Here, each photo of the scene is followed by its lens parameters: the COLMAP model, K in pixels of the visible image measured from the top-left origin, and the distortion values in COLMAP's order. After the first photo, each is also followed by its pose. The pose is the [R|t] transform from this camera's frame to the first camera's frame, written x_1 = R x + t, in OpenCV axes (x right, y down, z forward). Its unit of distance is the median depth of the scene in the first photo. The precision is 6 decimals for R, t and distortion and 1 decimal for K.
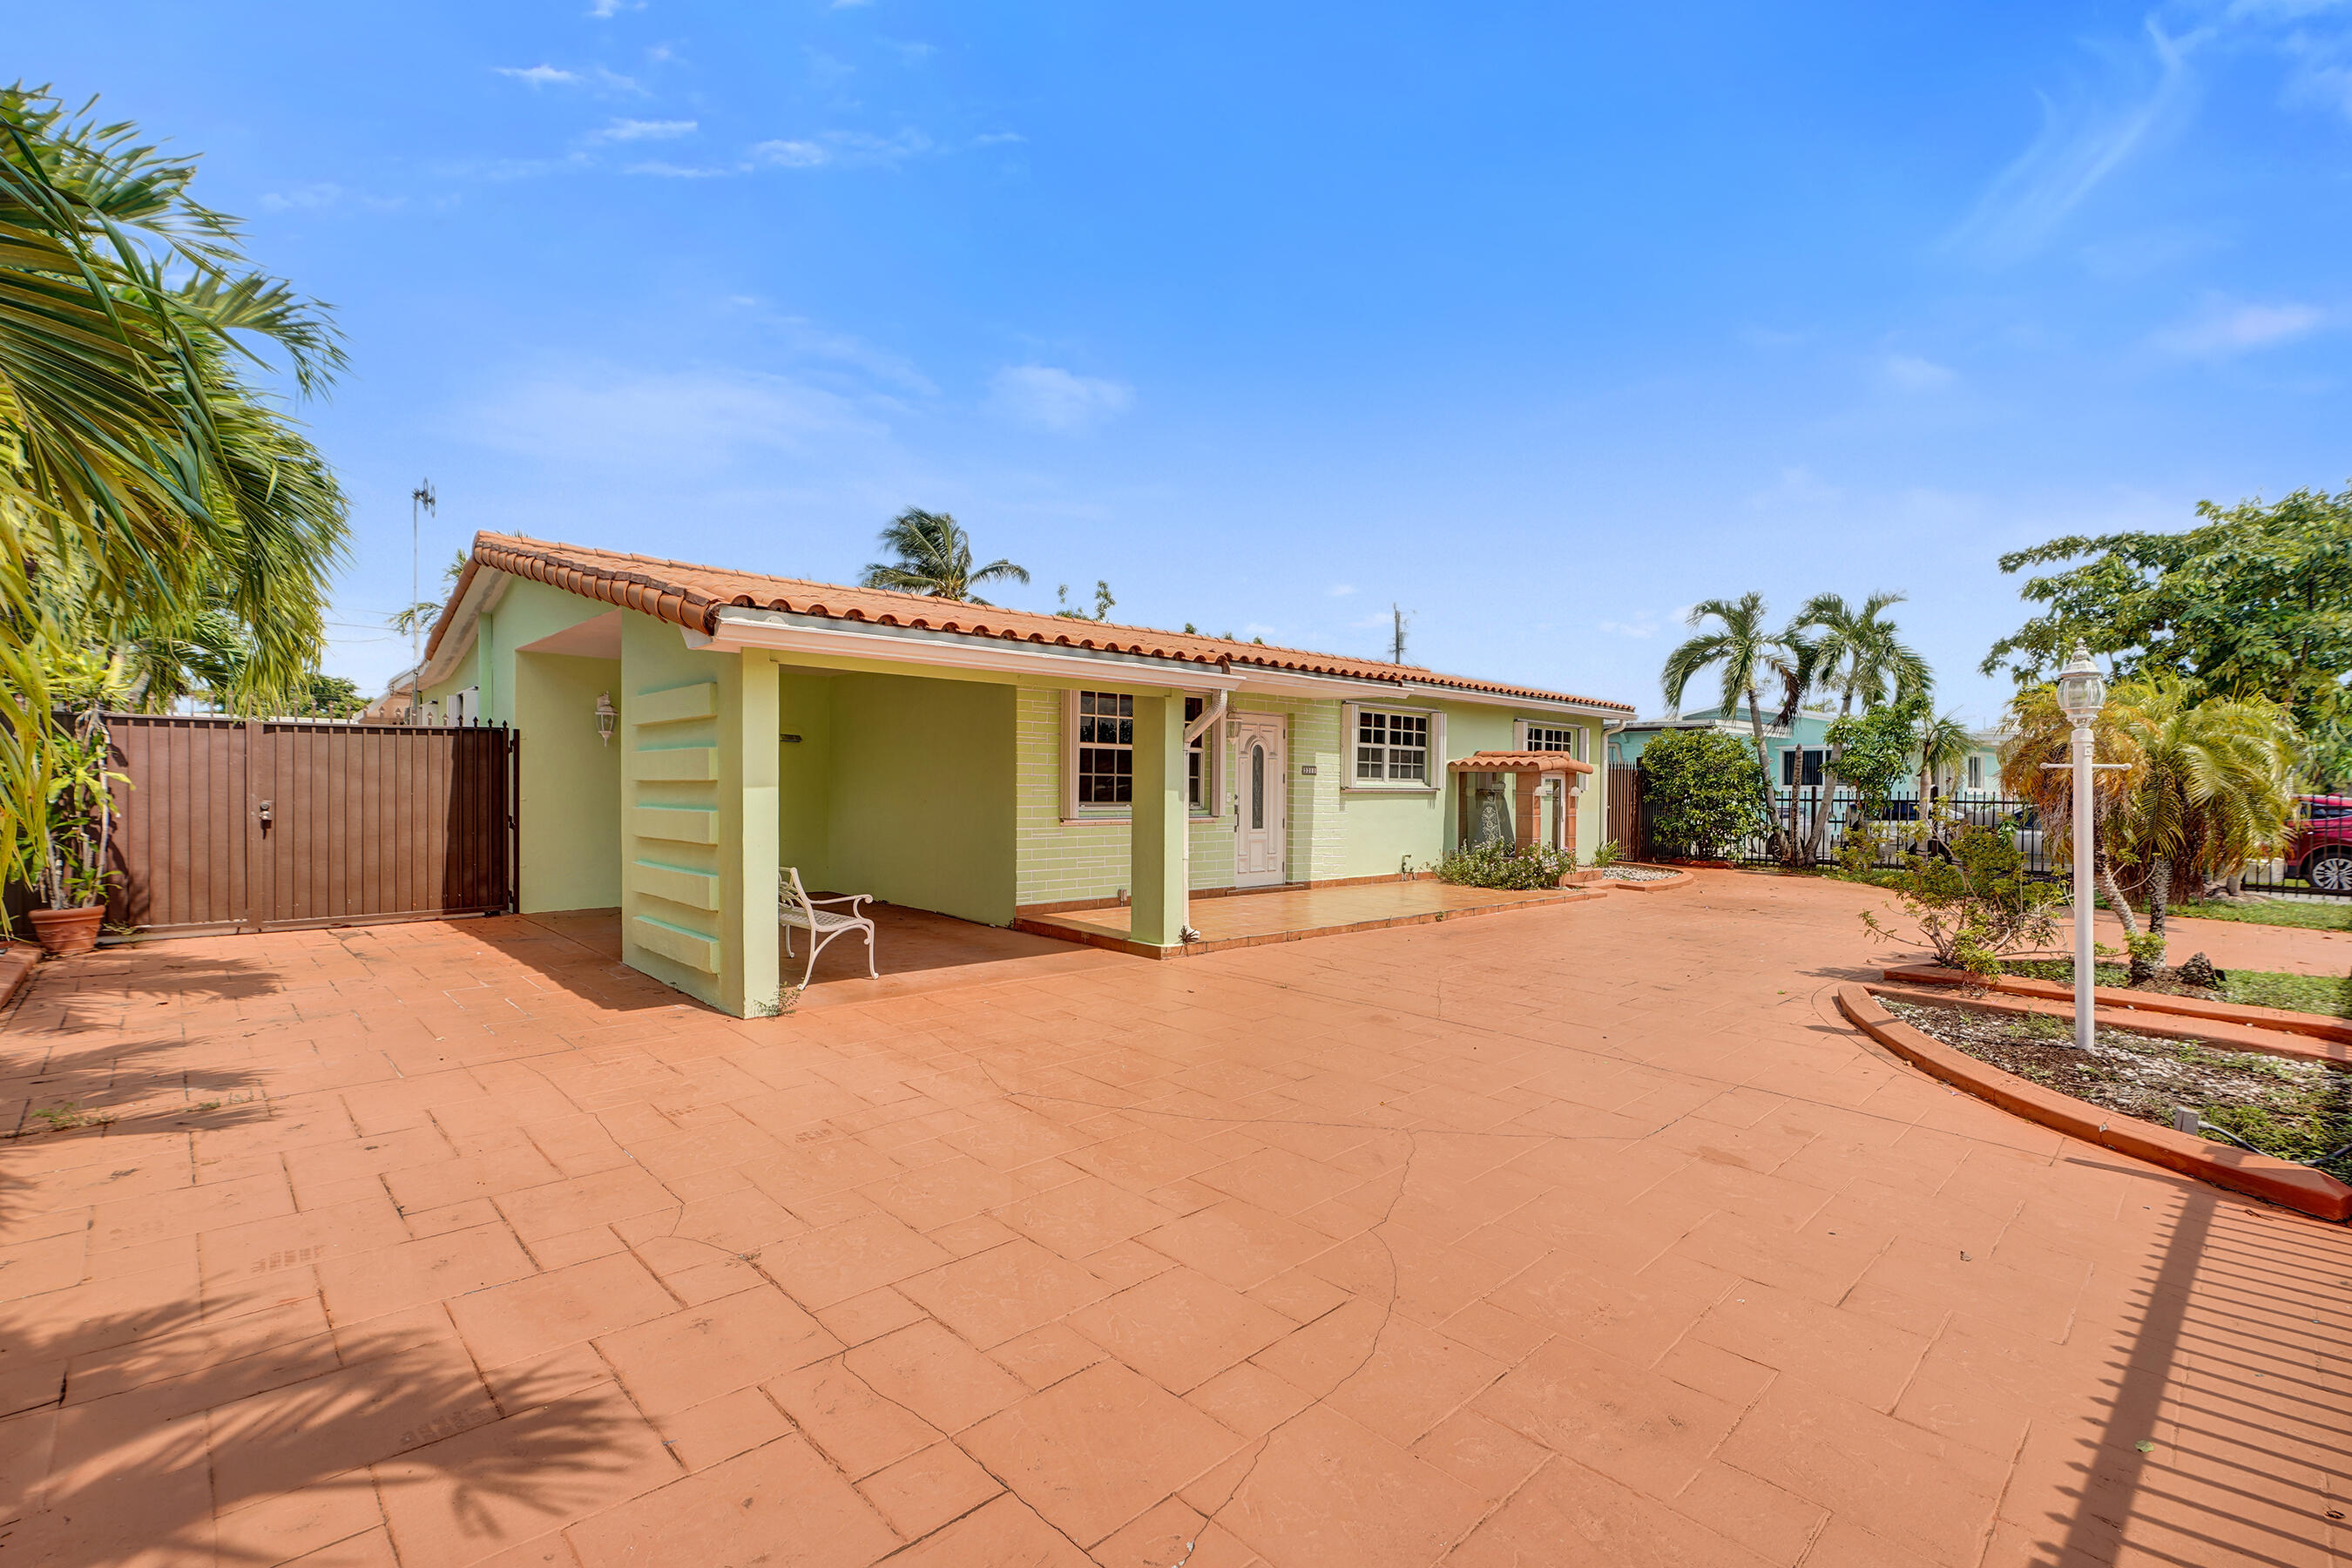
lens RADIAL K [[1059.0, 0, 1176.0], [0, 1059.0, 784.0], [0, 0, 1]] dist [-0.000553, -0.000614]
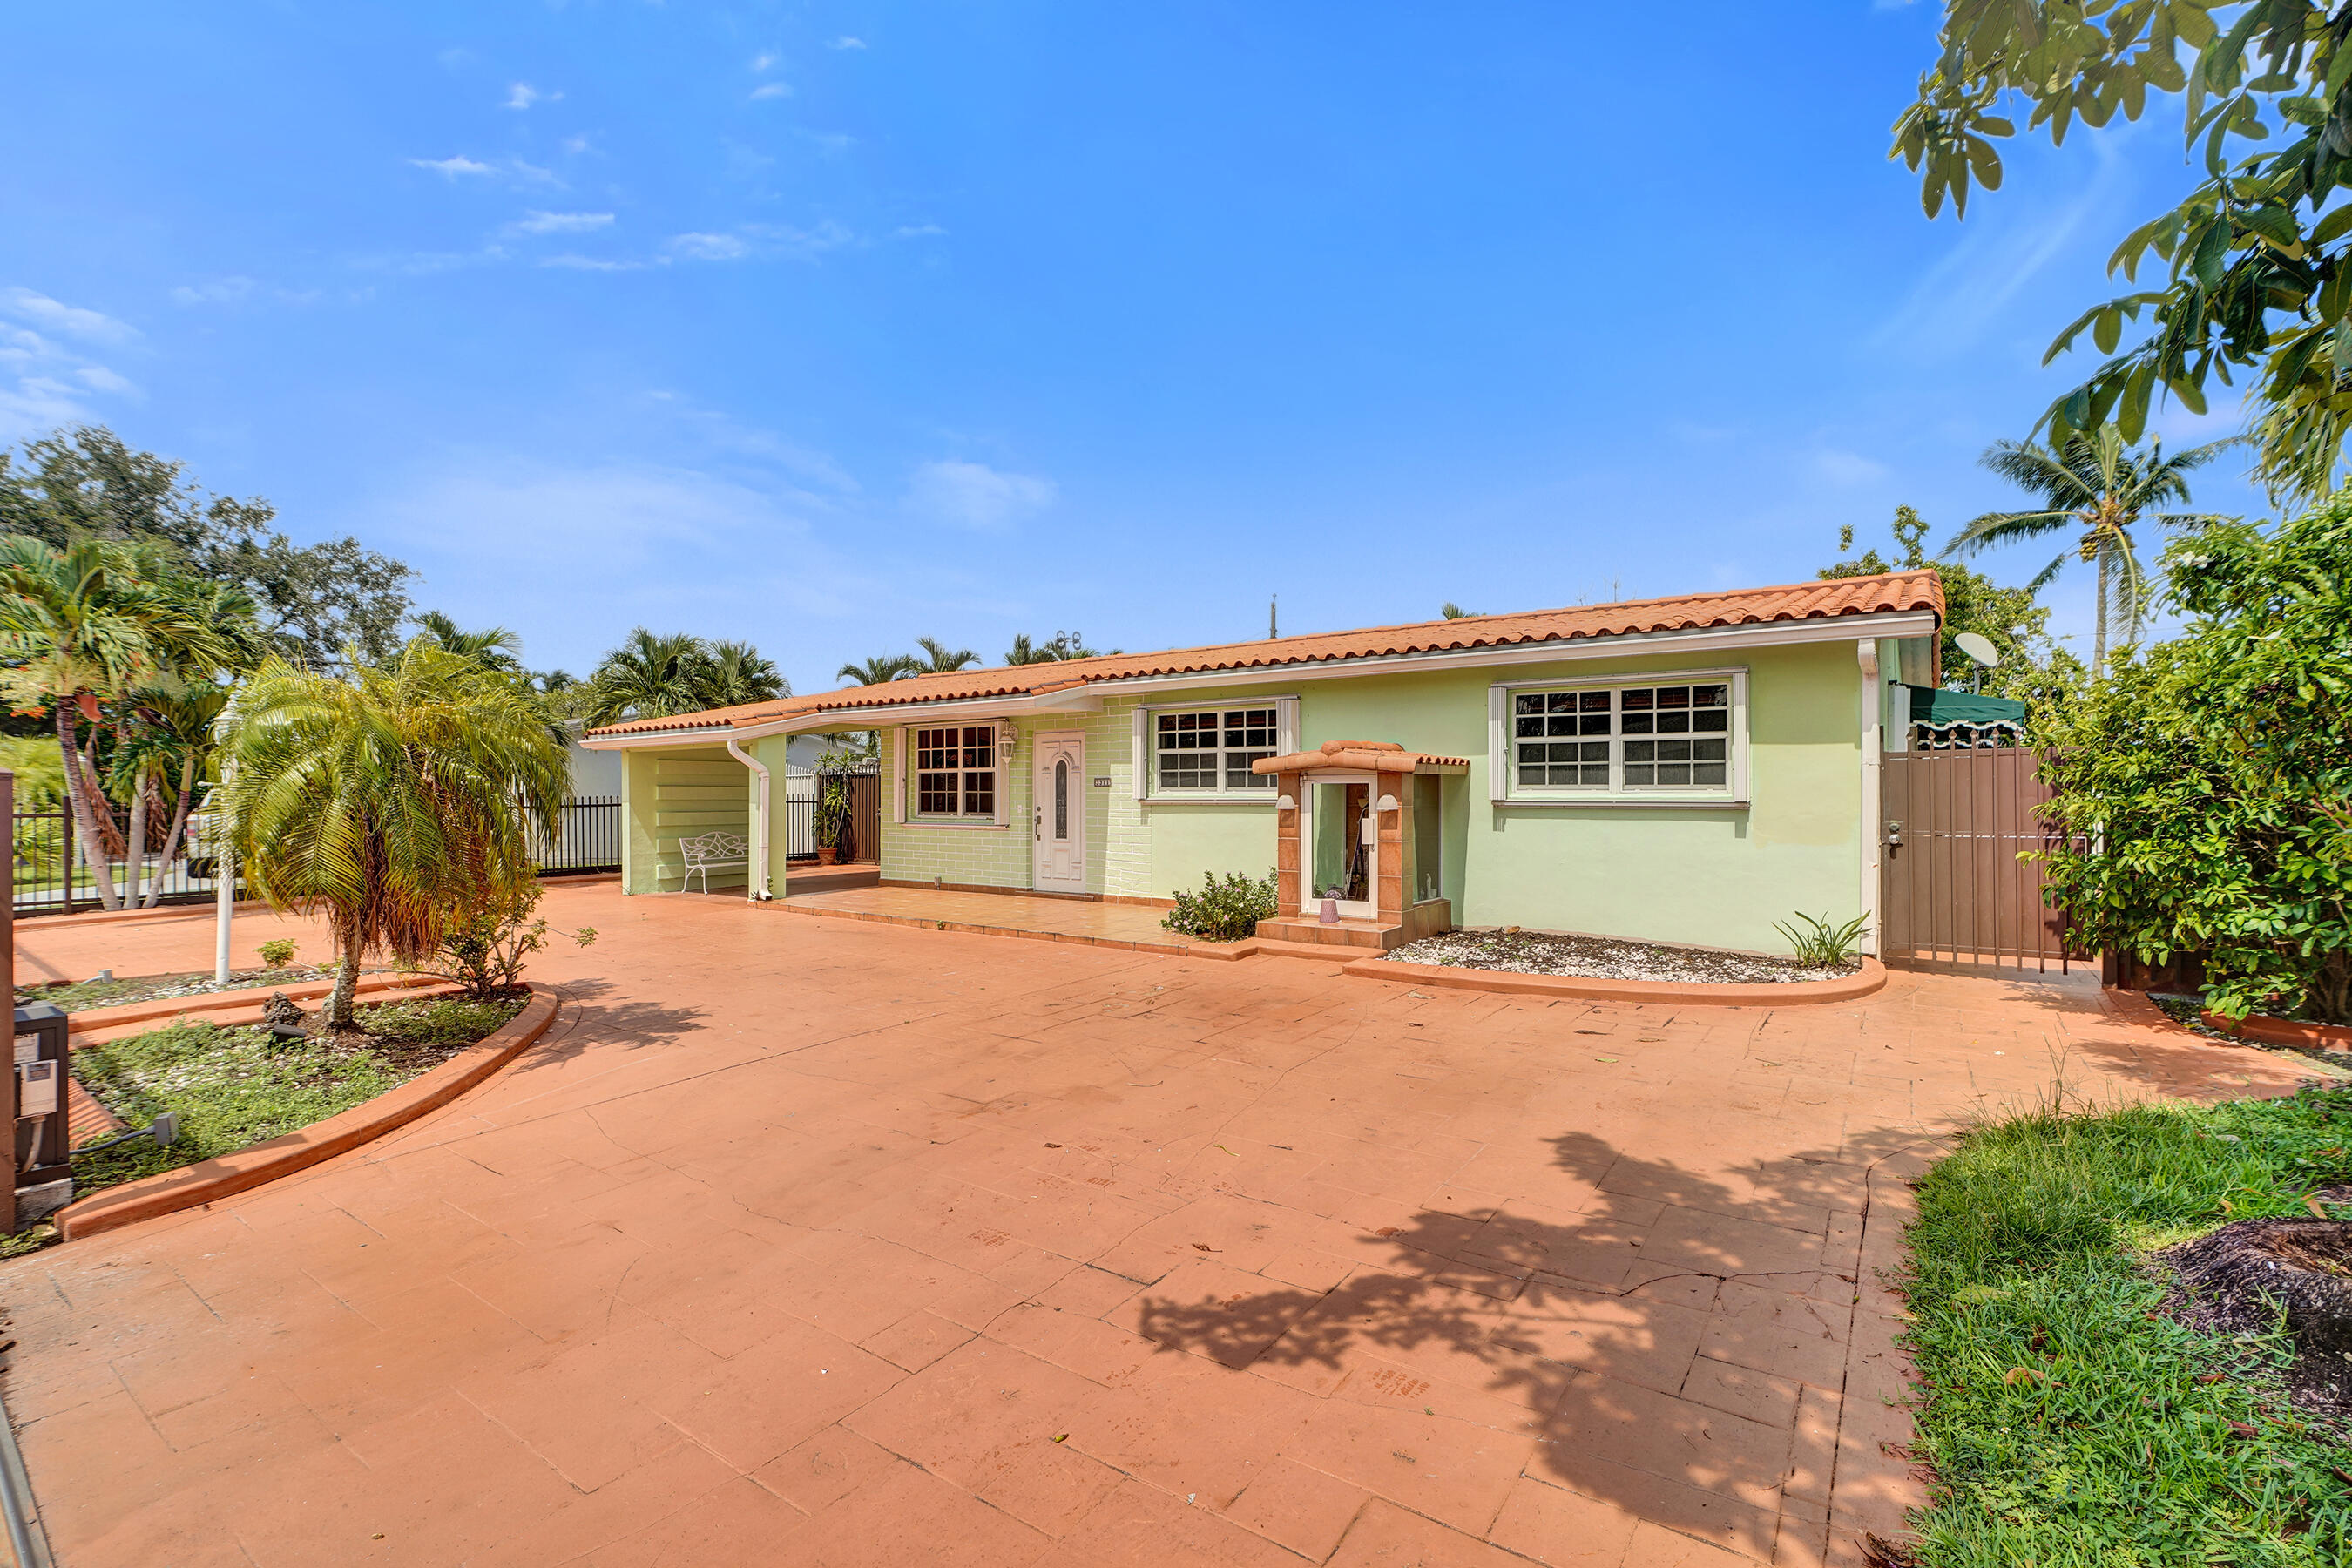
lens RADIAL K [[1054.8, 0, 1176.0], [0, 1054.8, 784.0], [0, 0, 1]] dist [-0.002153, 0.000920]
pose [[0.184685, -0.024549, -0.982491, 1.005986], [0.004336, 0.999699, -0.024164, 0.011475], [0.982788, 0.000203, 0.184736, 0.803148]]
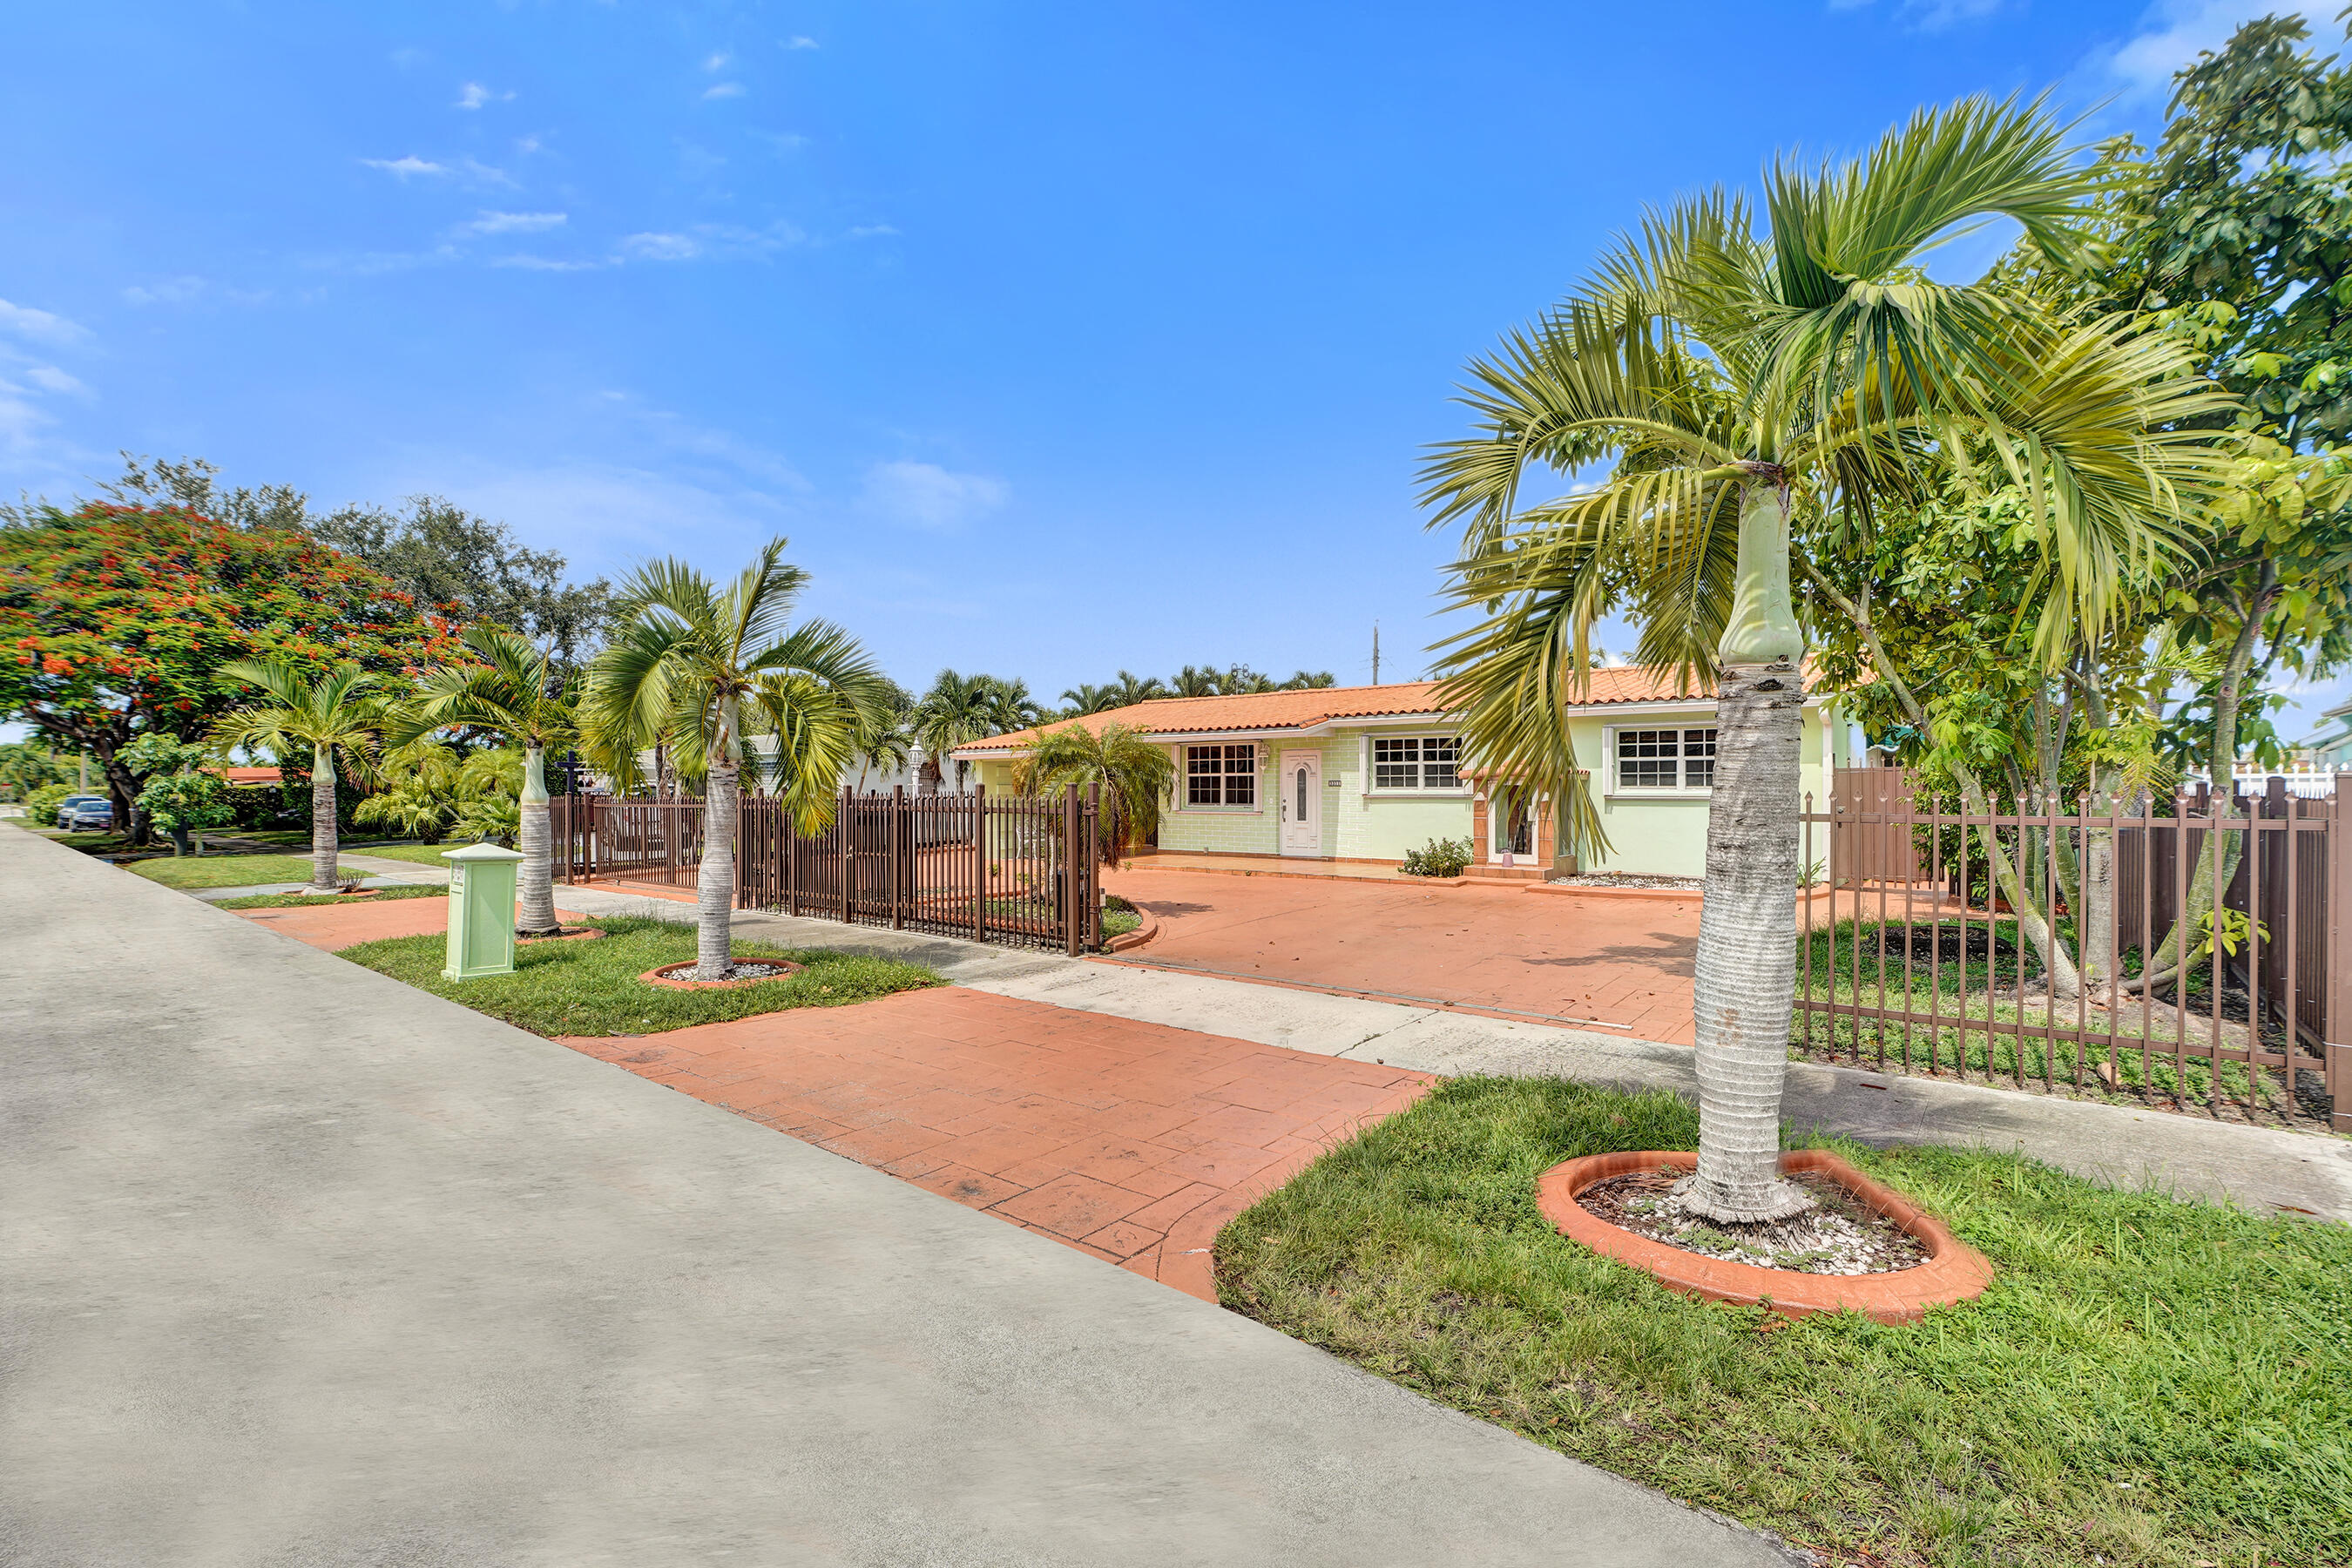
lens RADIAL K [[1054.8, 0, 1176.0], [0, 1054.8, 784.0], [0, 0, 1]] dist [-0.002153, 0.000920]
pose [[0.142547, -0.020711, -0.989571, 1.432640], [0.002613, 0.999785, -0.020548, 0.016473], [0.989785, 0.000344, 0.142571, 0.510532]]
